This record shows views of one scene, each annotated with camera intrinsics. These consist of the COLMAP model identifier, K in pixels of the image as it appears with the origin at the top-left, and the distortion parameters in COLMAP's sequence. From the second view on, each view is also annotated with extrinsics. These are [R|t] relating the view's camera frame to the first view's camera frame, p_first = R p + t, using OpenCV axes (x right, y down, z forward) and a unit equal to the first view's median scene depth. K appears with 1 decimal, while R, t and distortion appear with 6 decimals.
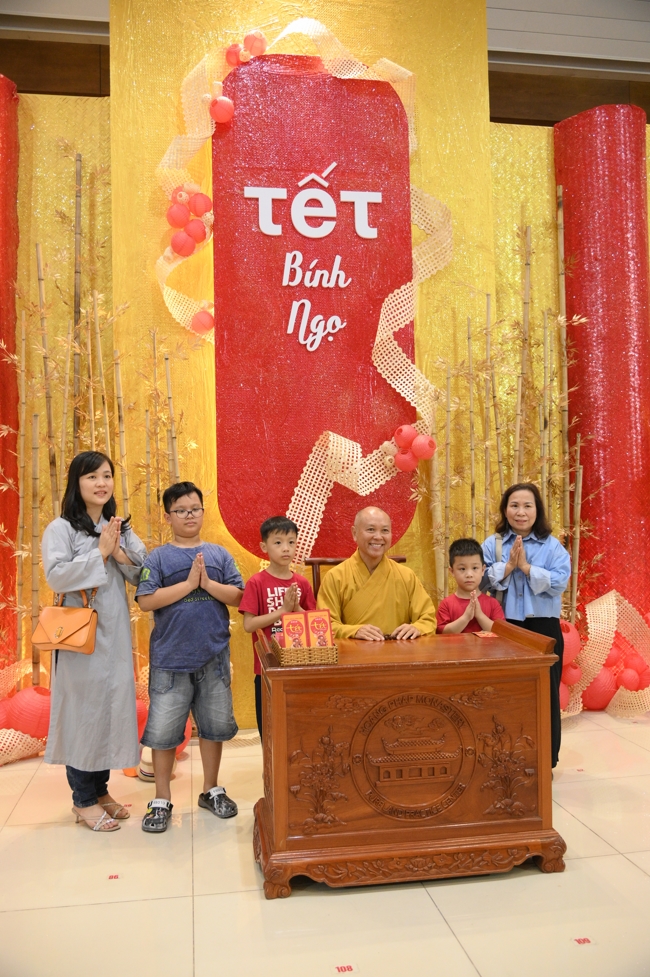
lens RADIAL K [[842.6, 0, 325.6], [0, 842.6, 492.8], [0, 0, 1]] dist [-0.016555, -0.004310]
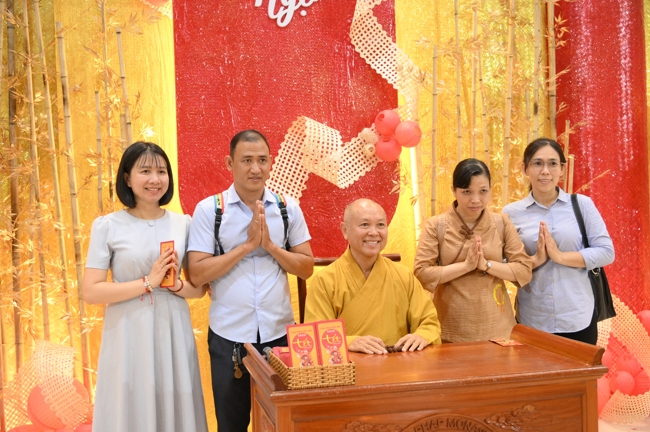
lens RADIAL K [[828.6, 0, 324.5], [0, 828.6, 213.9], [0, 0, 1]] dist [0.000263, 0.000000]
pose [[0.995864, -0.010746, 0.090222, -0.054212], [0.008631, 0.999680, 0.023796, 0.009525], [-0.090449, -0.022919, 0.995637, 0.119342]]
